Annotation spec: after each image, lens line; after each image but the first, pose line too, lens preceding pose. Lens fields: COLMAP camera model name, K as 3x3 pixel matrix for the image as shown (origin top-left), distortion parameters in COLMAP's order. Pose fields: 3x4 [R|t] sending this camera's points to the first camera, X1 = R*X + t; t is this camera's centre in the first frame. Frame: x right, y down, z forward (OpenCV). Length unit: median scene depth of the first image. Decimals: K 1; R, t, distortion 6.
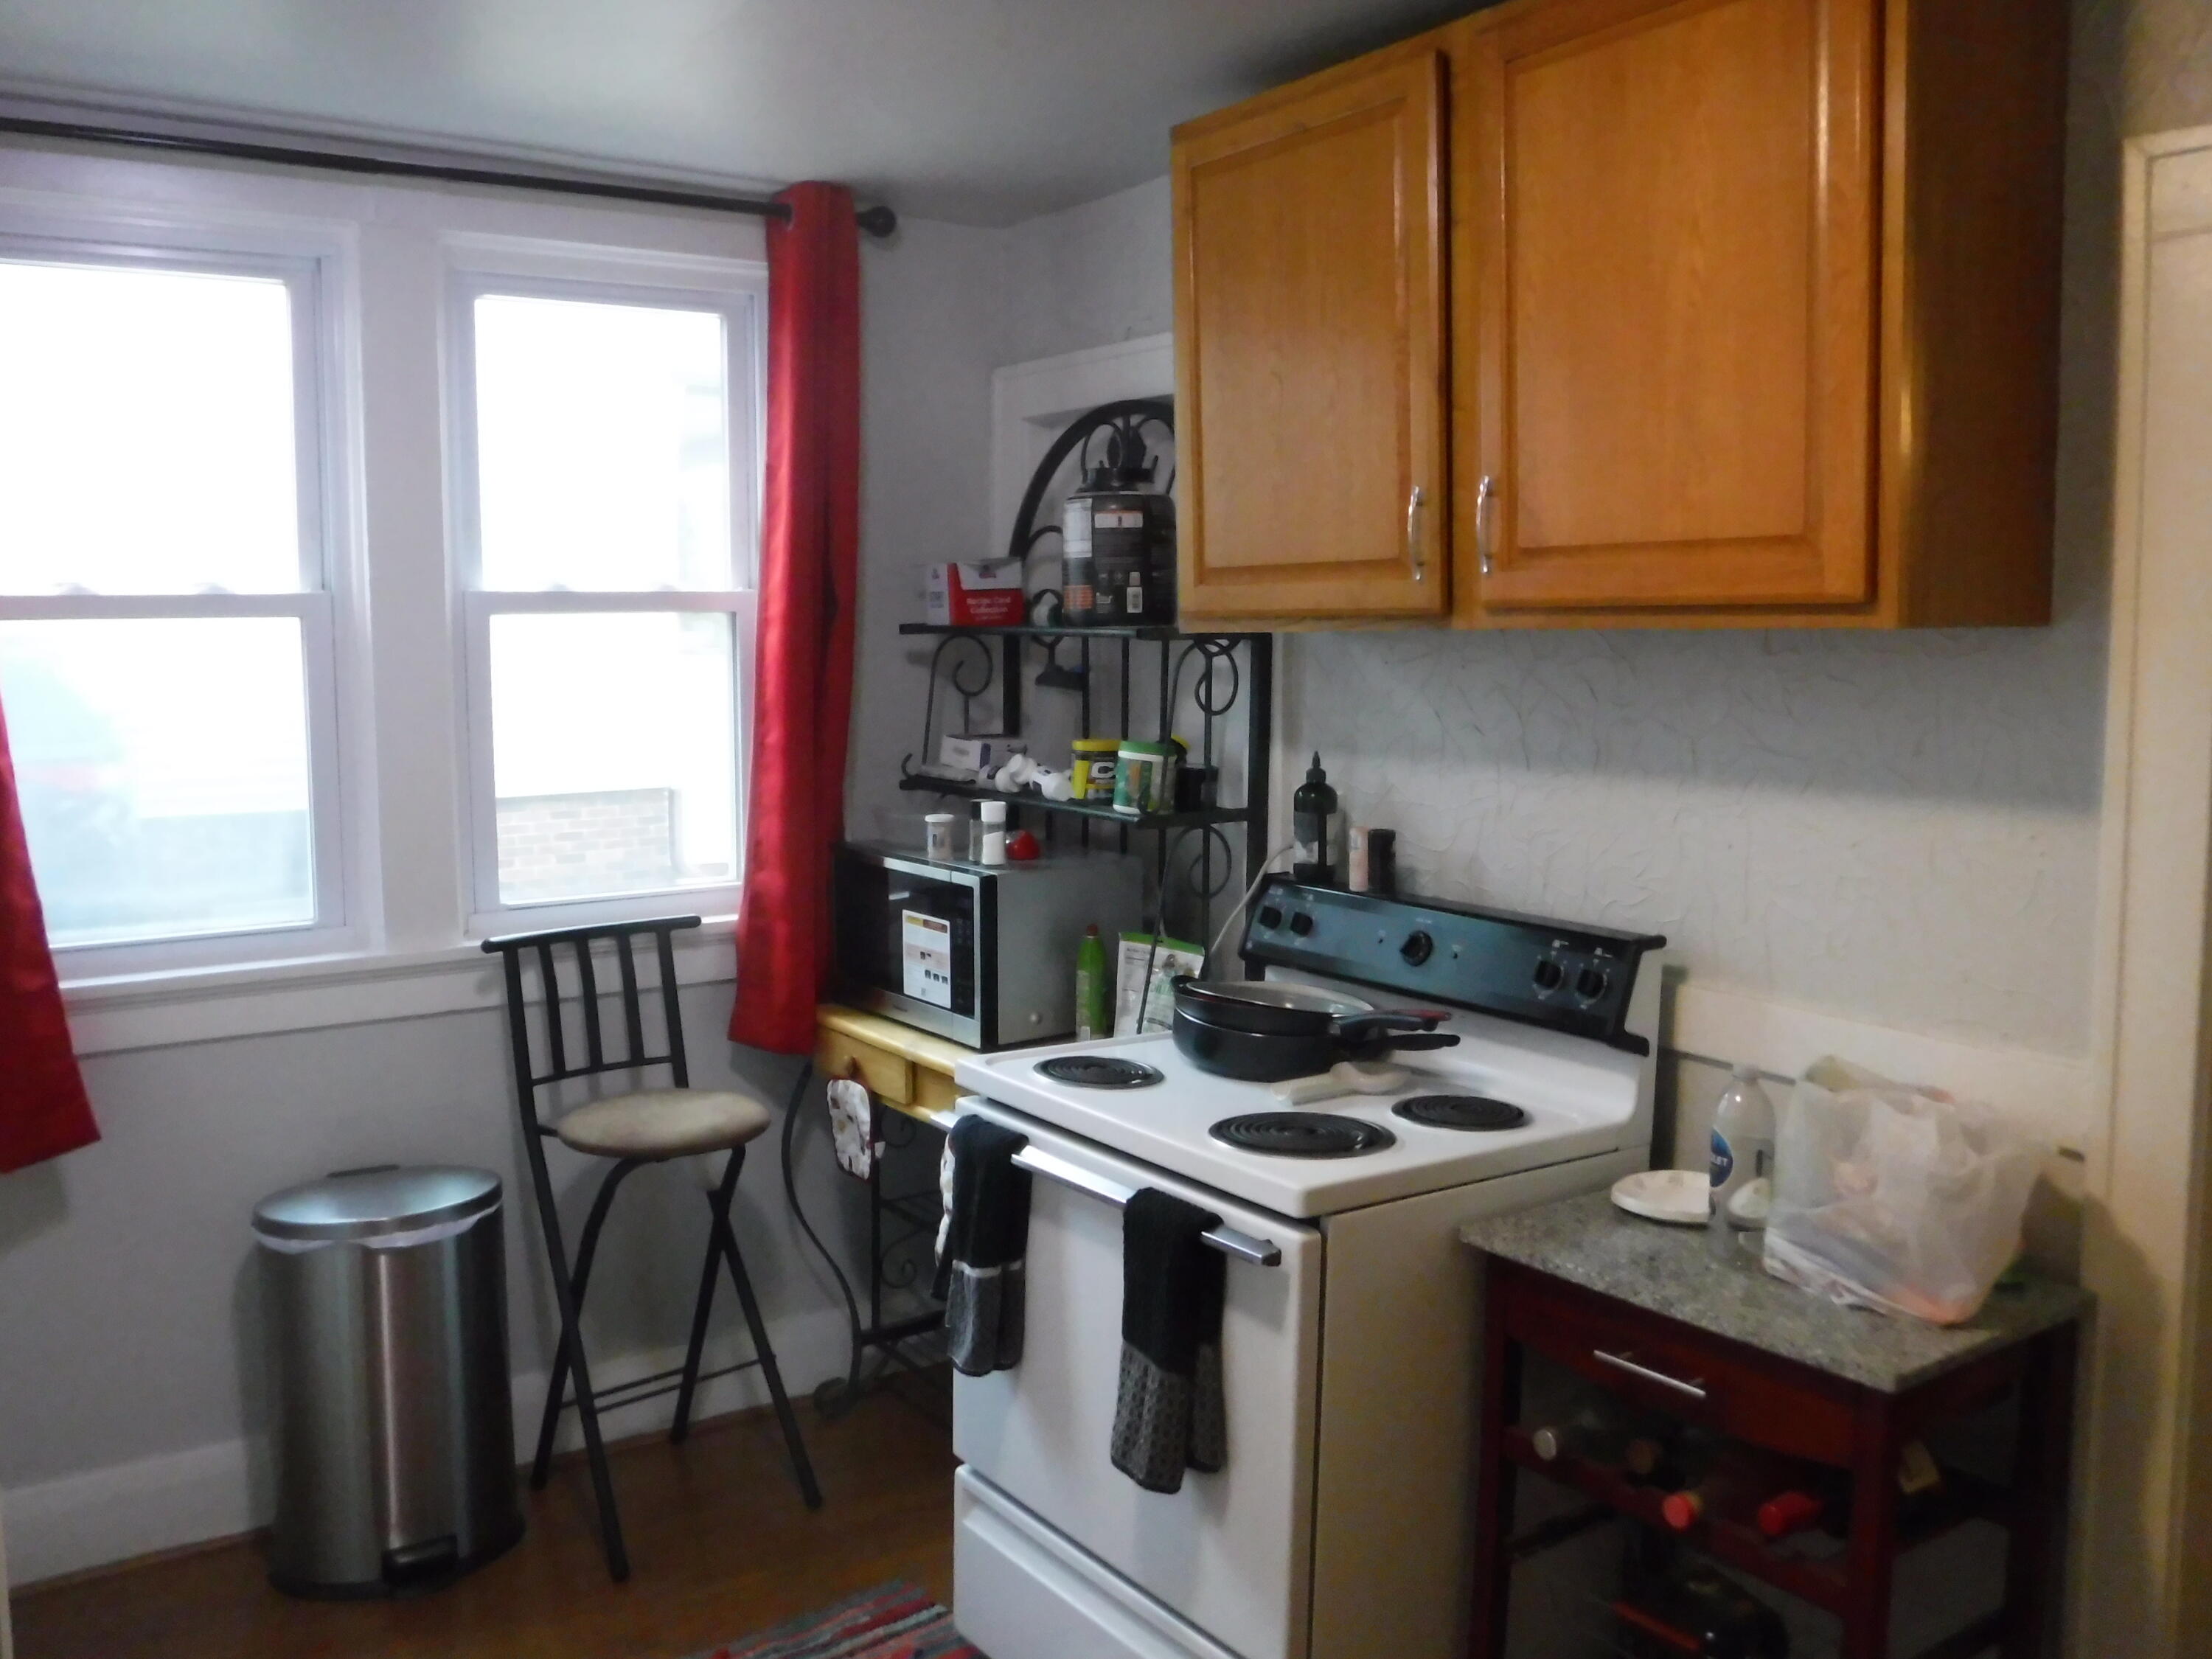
lens RADIAL K [[1864.4, 0, 1103.4], [0, 1864.4, 817.8], [0, 0, 1]] dist [-0.090728, 0.049068]
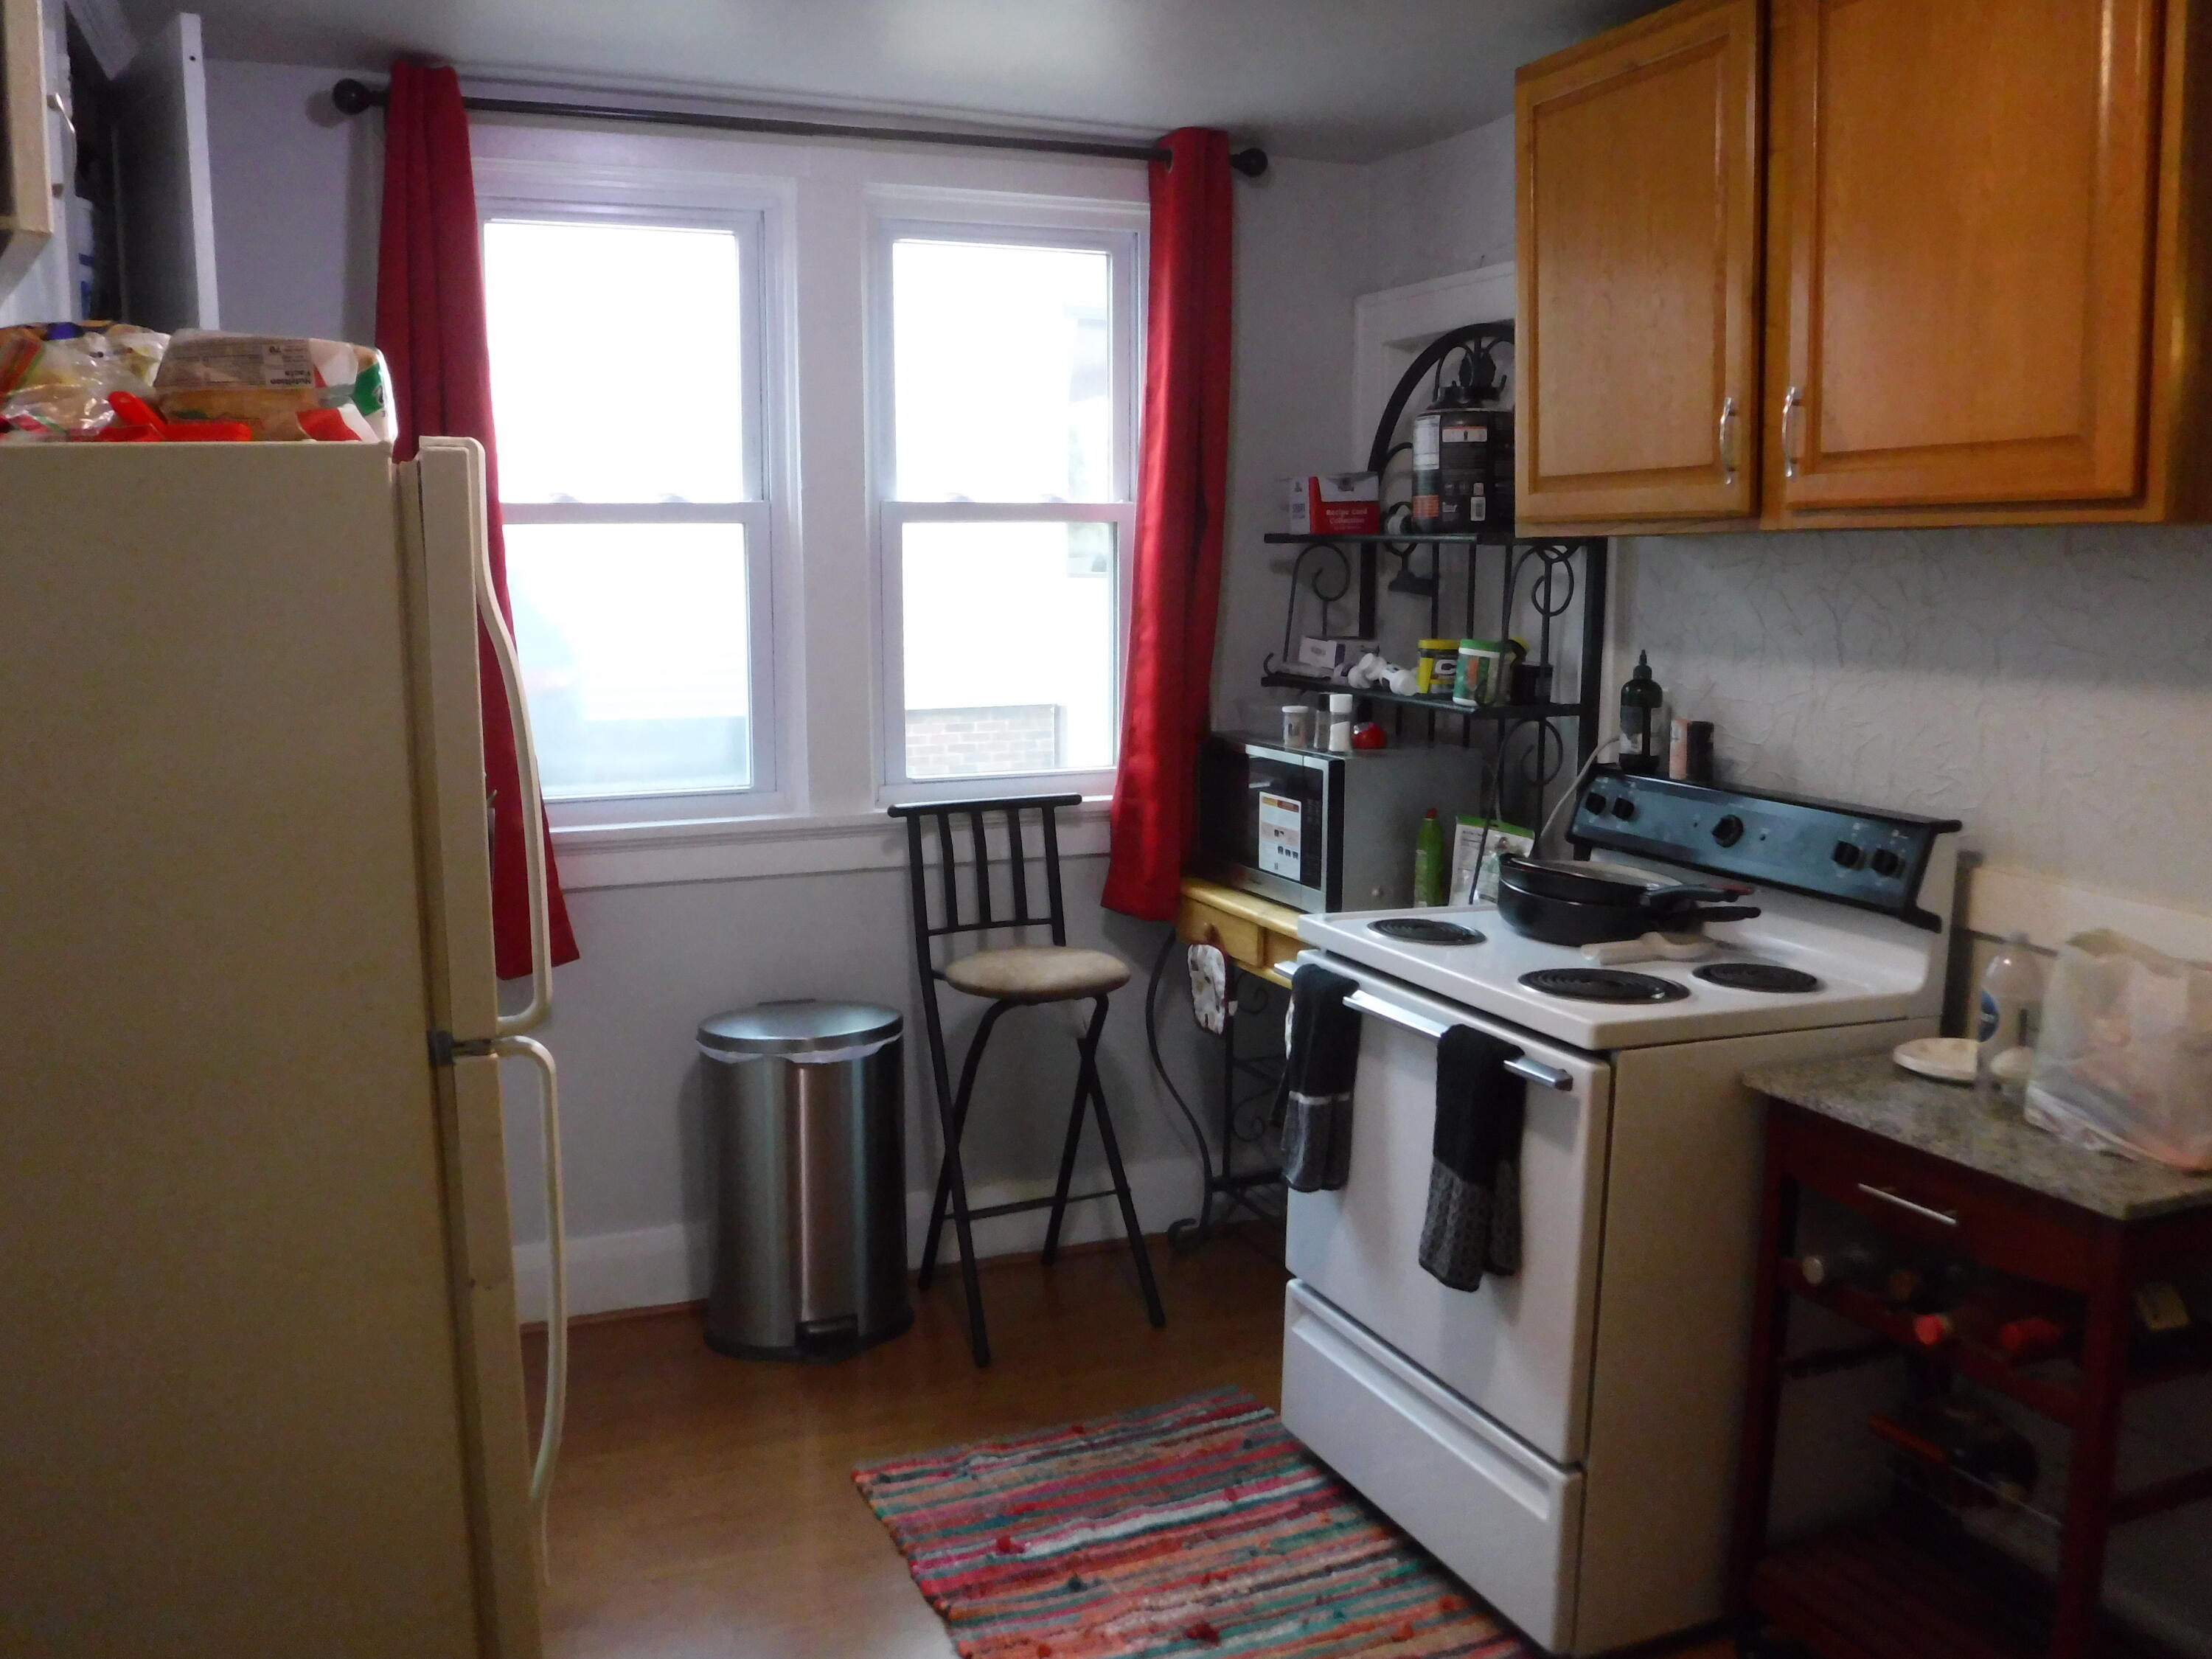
lens RADIAL K [[1864.4, 0, 1107.2], [0, 1864.4, 827.1], [0, 0, 1]] dist [-0.090728, 0.049068]
pose [[0.979363, 0.030847, -0.199743, 0.028335], [-0.022988, 0.998872, 0.041546, 0.030026], [0.200800, -0.036097, 0.978967, -0.113326]]
